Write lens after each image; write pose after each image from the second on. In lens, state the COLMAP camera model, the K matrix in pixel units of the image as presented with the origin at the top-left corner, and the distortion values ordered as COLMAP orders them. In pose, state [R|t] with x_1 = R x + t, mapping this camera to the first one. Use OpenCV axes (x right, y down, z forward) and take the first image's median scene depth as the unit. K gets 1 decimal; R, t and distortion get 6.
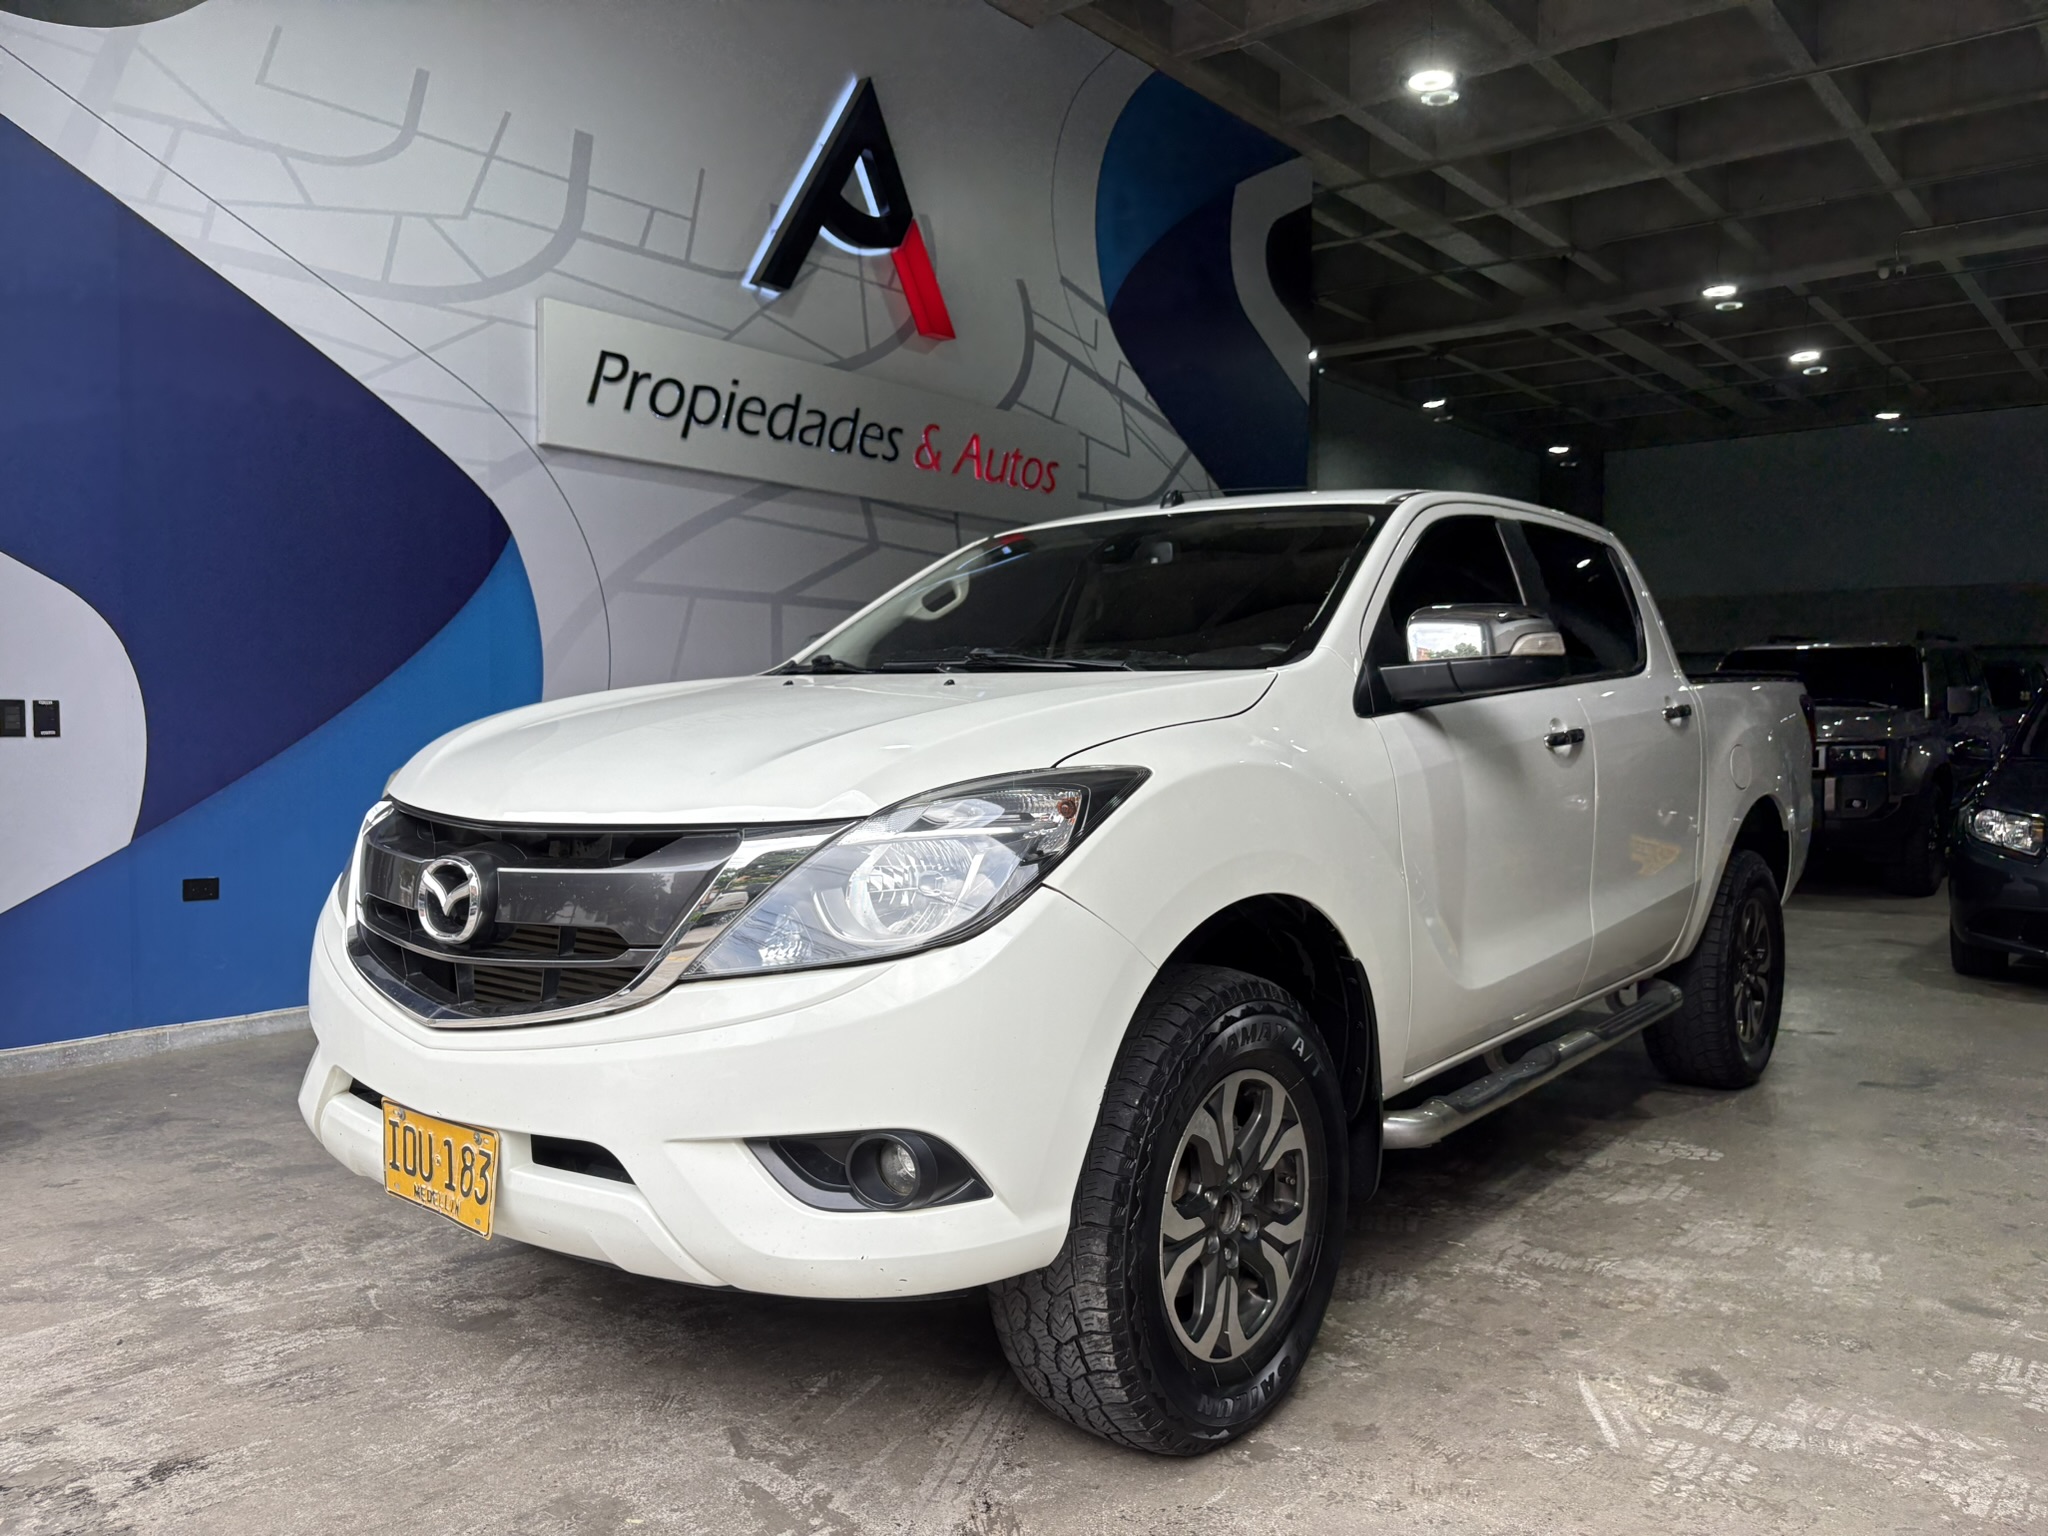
lens RADIAL K [[1572.4, 0, 1010.4], [0, 1572.4, 774.2], [0, 0, 1]] dist [0.050700, -0.064435]
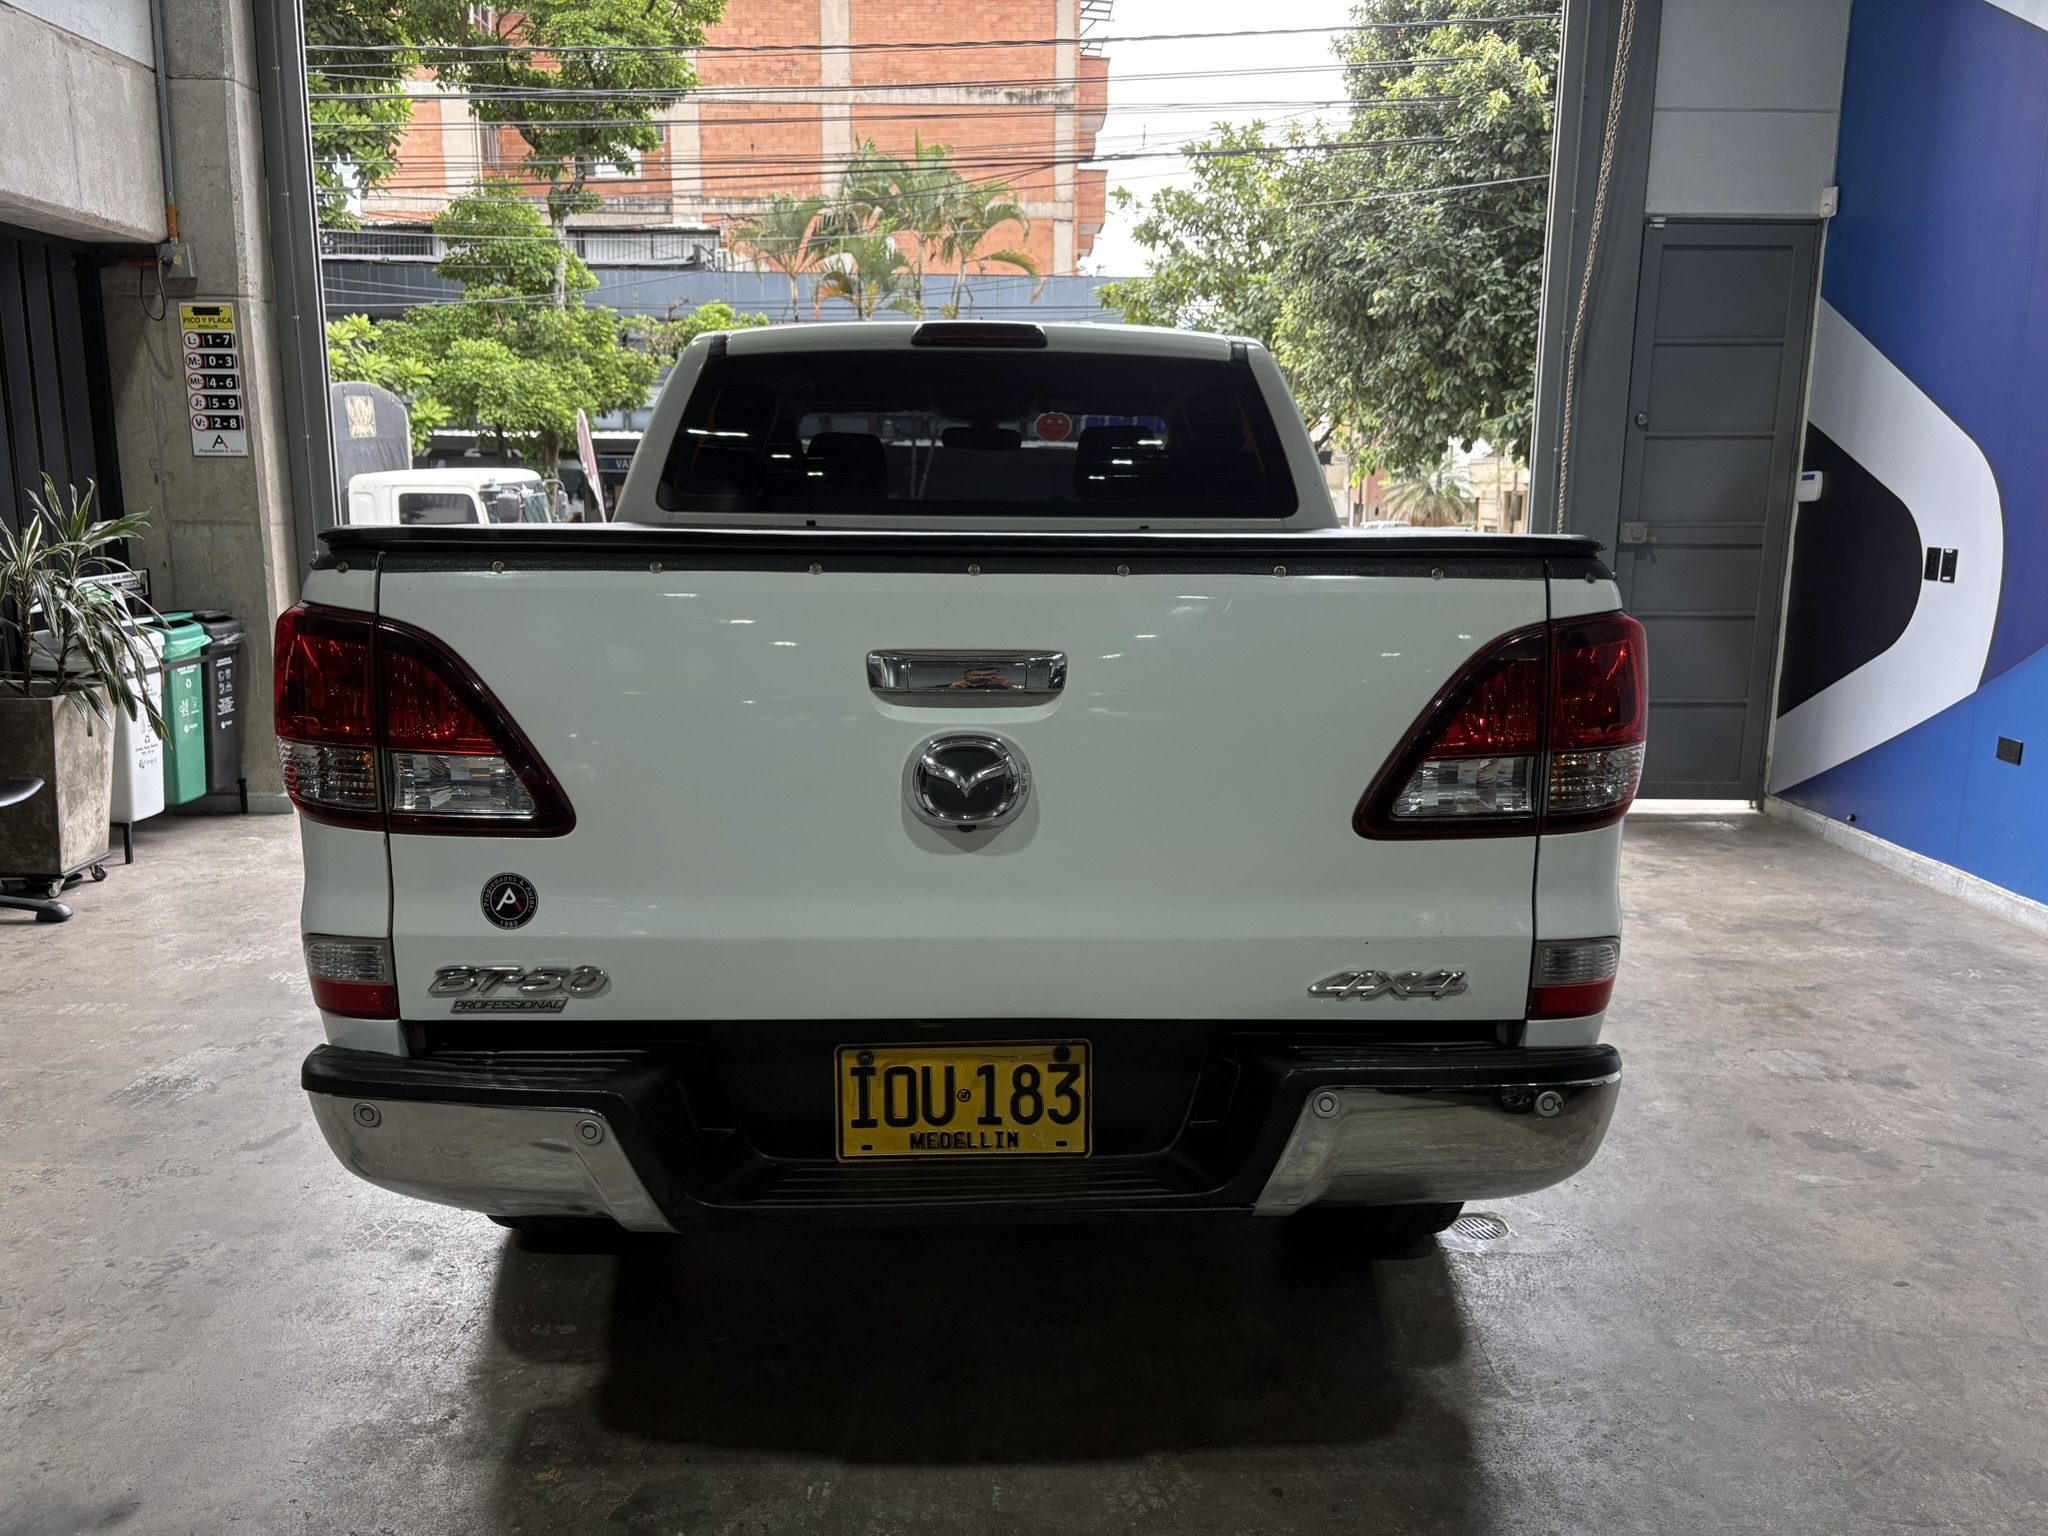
lens RADIAL K [[1572.4, 0, 1022.3], [0, 1572.4, 745.5], [0, 0, 1]] dist [0.050700, -0.064435]
pose [[-0.768004, 0.092250, -0.633766, 0.905288], [-0.036689, 0.981609, 0.187343, -0.143636], [0.639393, 0.167133, -0.750496, 2.157708]]
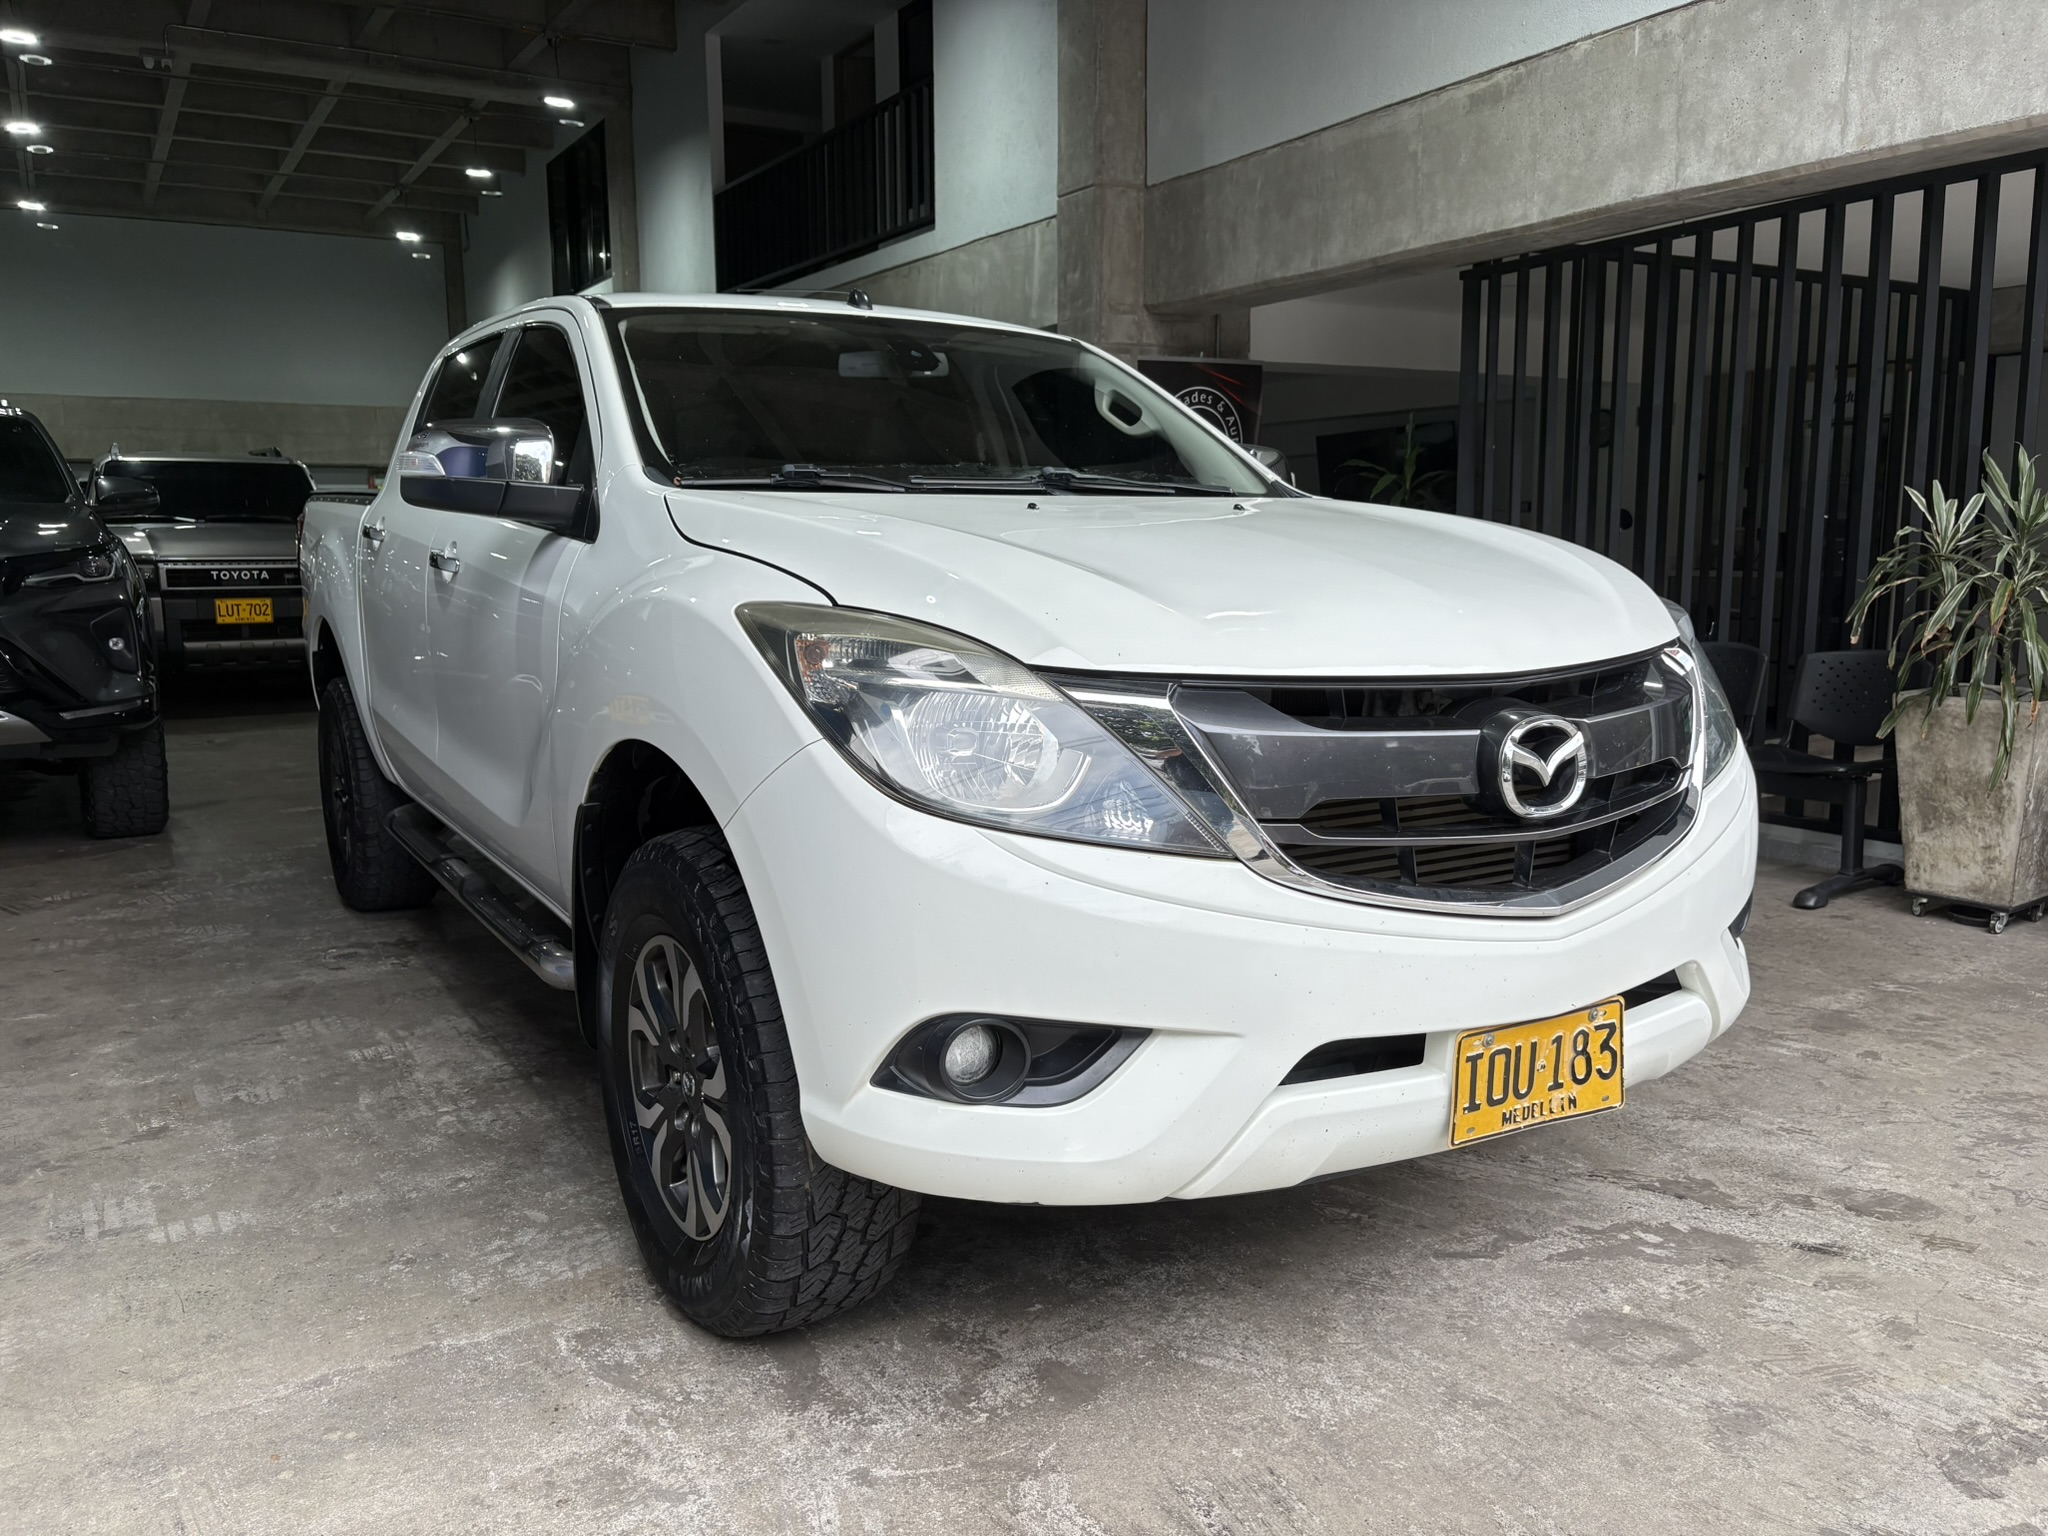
lens RADIAL K [[1572.4, 0, 1027.1], [0, 1572.4, 782.3], [0, 0, 1]] dist [0.050700, -0.064435]
pose [[0.323413, -0.157182, 0.933112, -0.886890], [0.043694, 0.987536, 0.151206, -0.038281], [-0.945249, -0.008131, 0.326250, 0.705224]]
